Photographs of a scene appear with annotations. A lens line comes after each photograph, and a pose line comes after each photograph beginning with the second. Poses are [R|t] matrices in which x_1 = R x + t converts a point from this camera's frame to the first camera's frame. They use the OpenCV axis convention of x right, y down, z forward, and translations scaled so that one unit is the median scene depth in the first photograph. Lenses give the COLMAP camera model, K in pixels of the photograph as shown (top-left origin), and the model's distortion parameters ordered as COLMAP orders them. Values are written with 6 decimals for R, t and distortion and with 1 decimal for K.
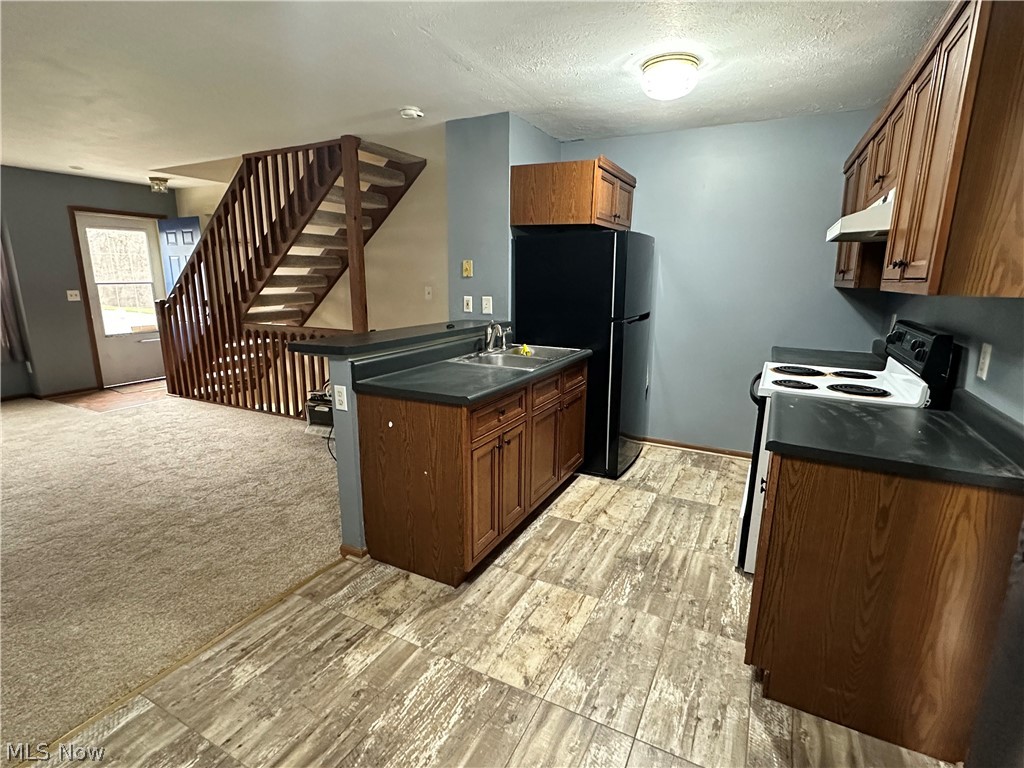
lens RADIAL K [[504.7, 0, 510.1], [0, 504.7, 383.0], [0, 0, 1]] dist [-0.002524, 0.001346]
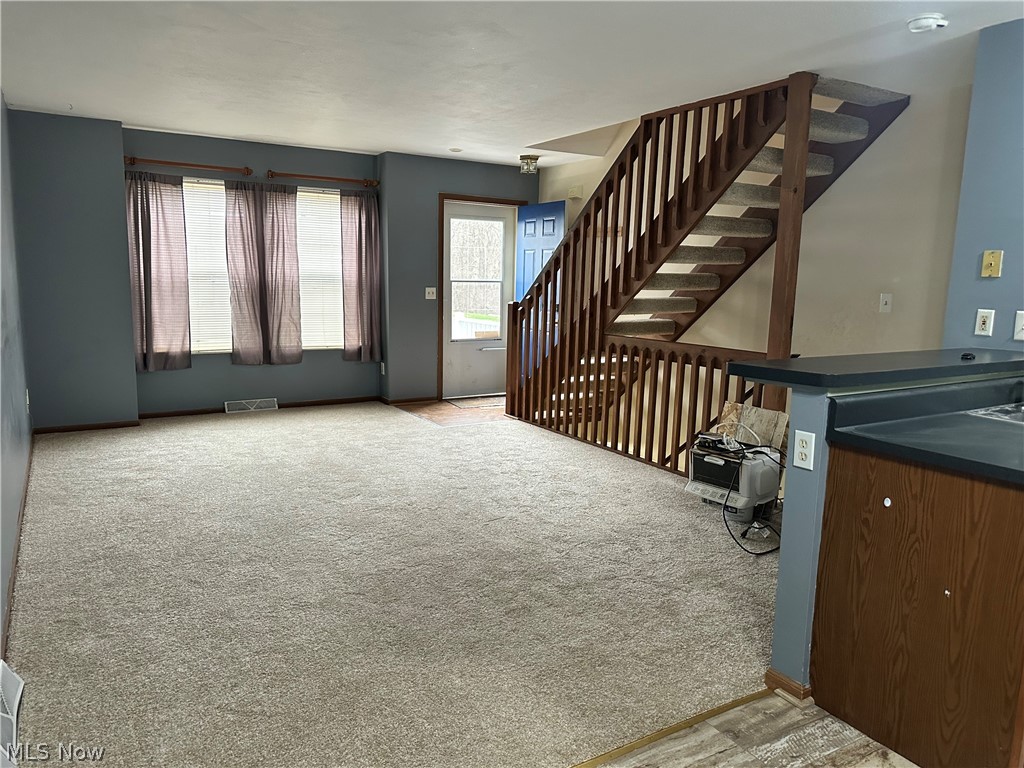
lens RADIAL K [[719.8, 0, 515.0], [0, 719.8, 390.5], [0, 0, 1]] dist [0.033735, -0.045593]
pose [[0.855221, 0.096928, -0.509119, -0.124804], [-0.126391, 0.991702, -0.023509, 0.015441], [0.502615, 0.084453, 0.860375, -0.013452]]
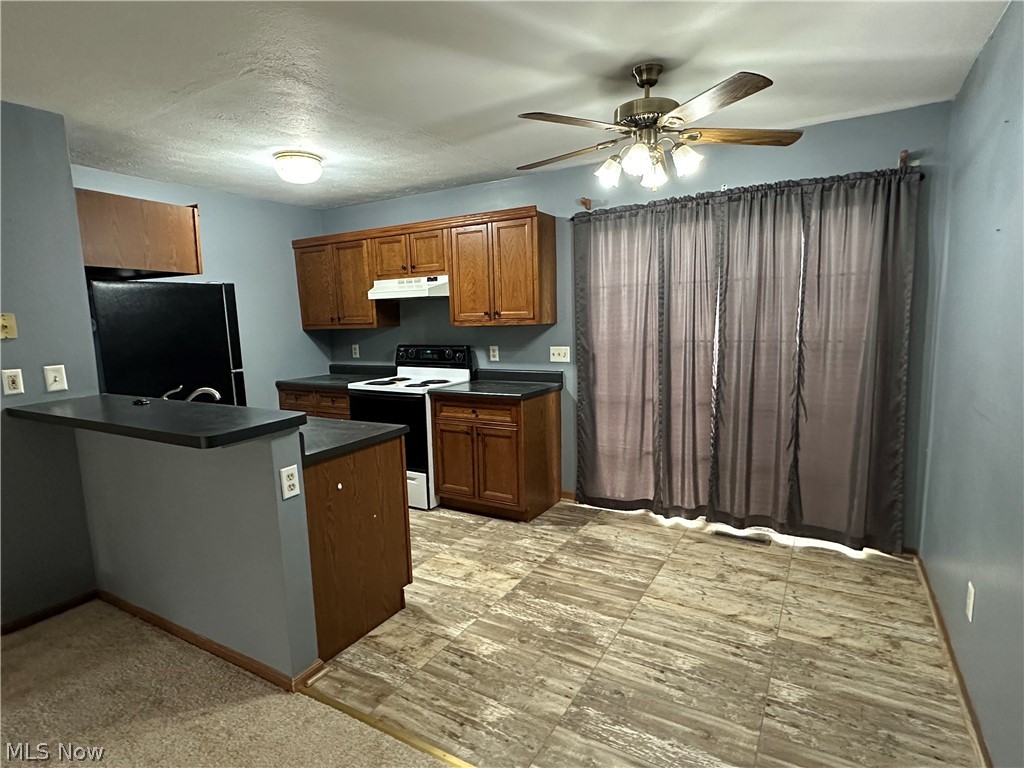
lens RADIAL K [[543.6, 0, 516.5], [0, 543.6, 381.7], [0, 0, 1]] dist [-0.000859, 0.002706]
pose [[0.045282, -0.133877, 0.989963, -0.784402], [0.237688, 0.963964, 0.119489, -0.096215], [-0.970285, 0.229892, 0.075471, 0.372887]]
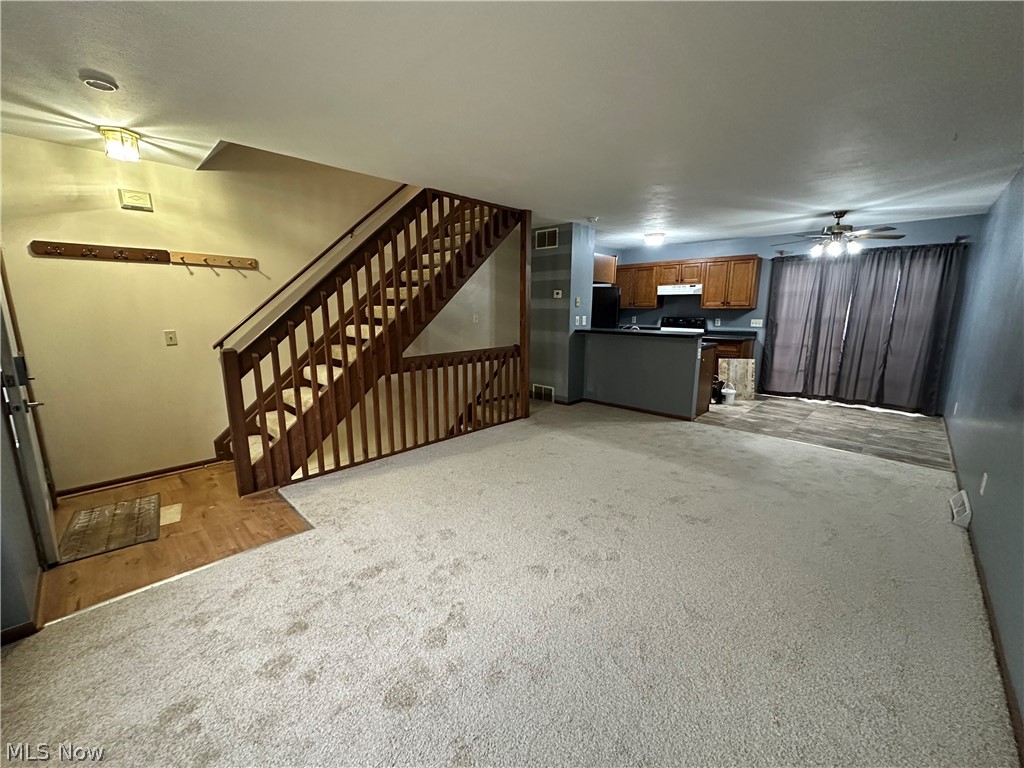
lens RADIAL K [[410.4, 0, 511.0], [0, 410.4, 380.9], [0, 0, 1]] dist [-0.006280, 0.000153]
pose [[0.291708, -0.180389, 0.939343, -1.743980], [0.201548, 0.971599, 0.123994, -0.192750], [-0.935032, 0.153153, 0.319780, 0.846493]]
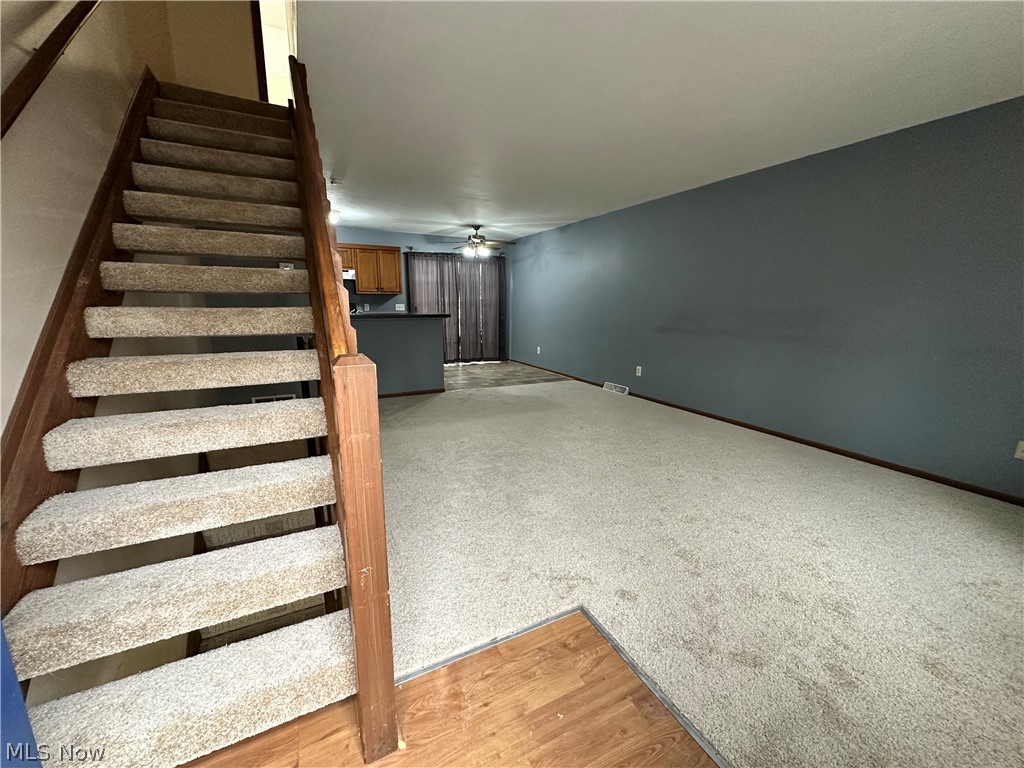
lens RADIAL K [[410.4, 0, 510.8], [0, 410.4, 385.1], [0, 0, 1]] dist [-0.006280, 0.000153]
pose [[-0.815404, -0.136151, 0.562654, -1.376854], [0.102756, 0.922474, 0.372134, -0.358630], [-0.569700, 0.361255, -0.738198, 1.773288]]
